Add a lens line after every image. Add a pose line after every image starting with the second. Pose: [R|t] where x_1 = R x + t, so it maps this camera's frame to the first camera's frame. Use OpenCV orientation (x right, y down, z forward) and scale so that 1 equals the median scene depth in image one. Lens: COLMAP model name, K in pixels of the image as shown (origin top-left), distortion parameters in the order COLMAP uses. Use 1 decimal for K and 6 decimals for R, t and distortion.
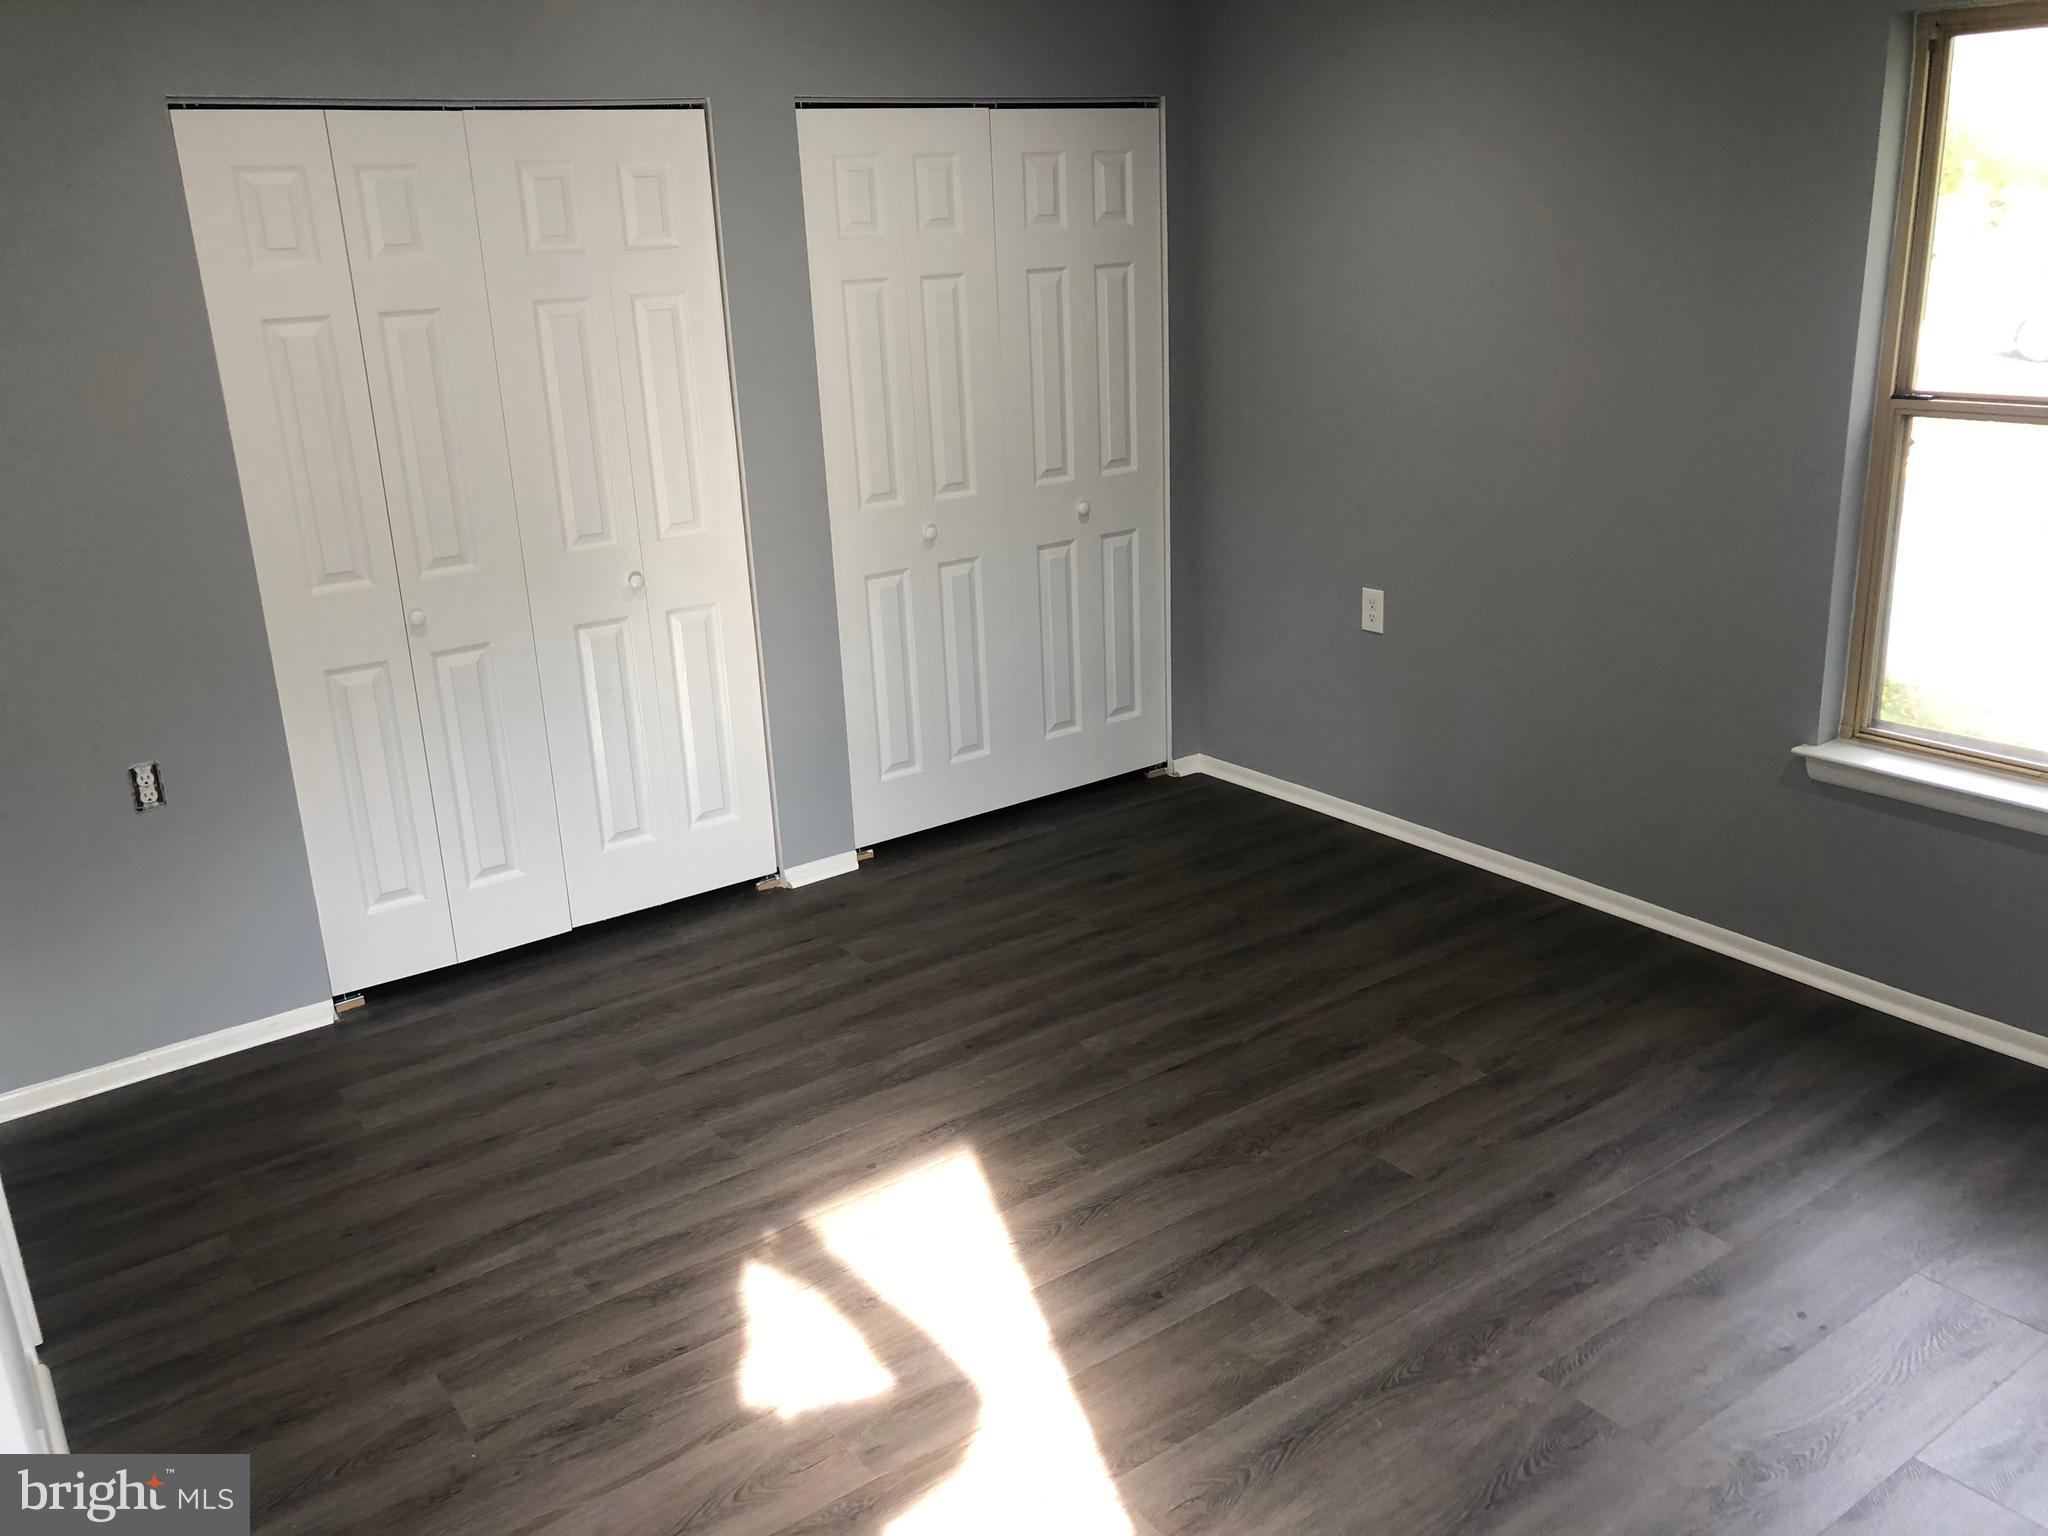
lens RADIAL K [[1703.2, 0, 1010.0], [0, 1703.2, 768.1], [0, 0, 1]] dist [0.042918, -0.047312]
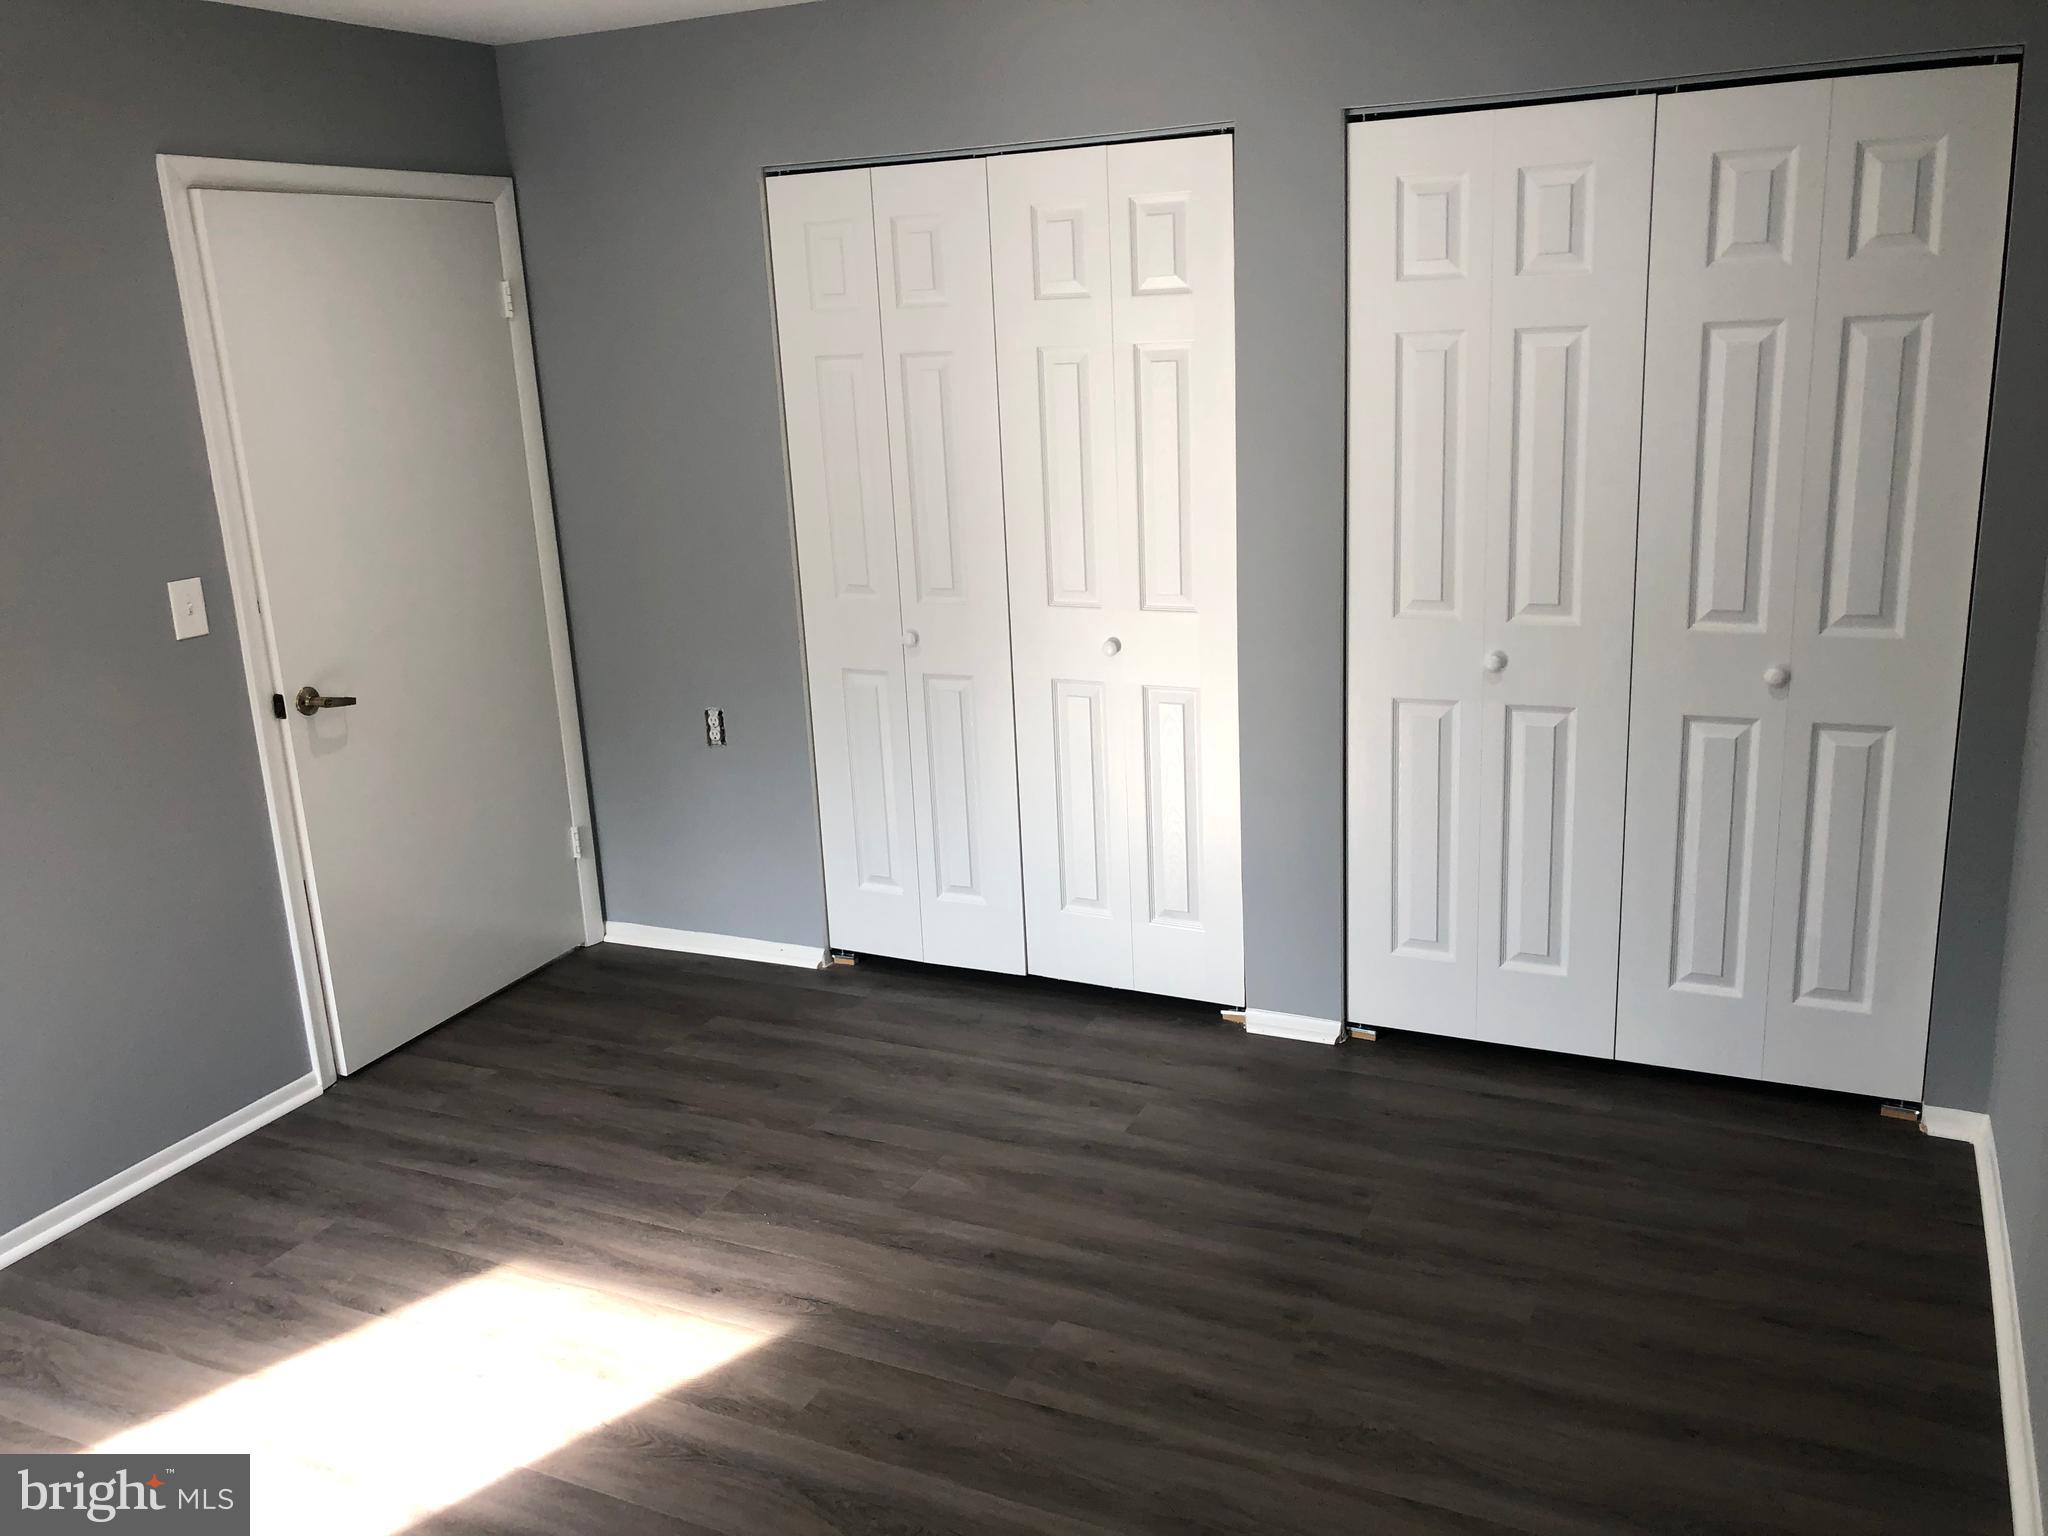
lens RADIAL K [[1703.2, 0, 973.1], [0, 1703.2, 751.3], [0, 0, 1]] dist [0.042918, -0.047312]
pose [[0.468036, 0.248746, -0.847979, 0.606878], [-0.242920, 0.958816, 0.147181, -0.190871], [0.849666, 0.137106, 0.509186, 0.517312]]
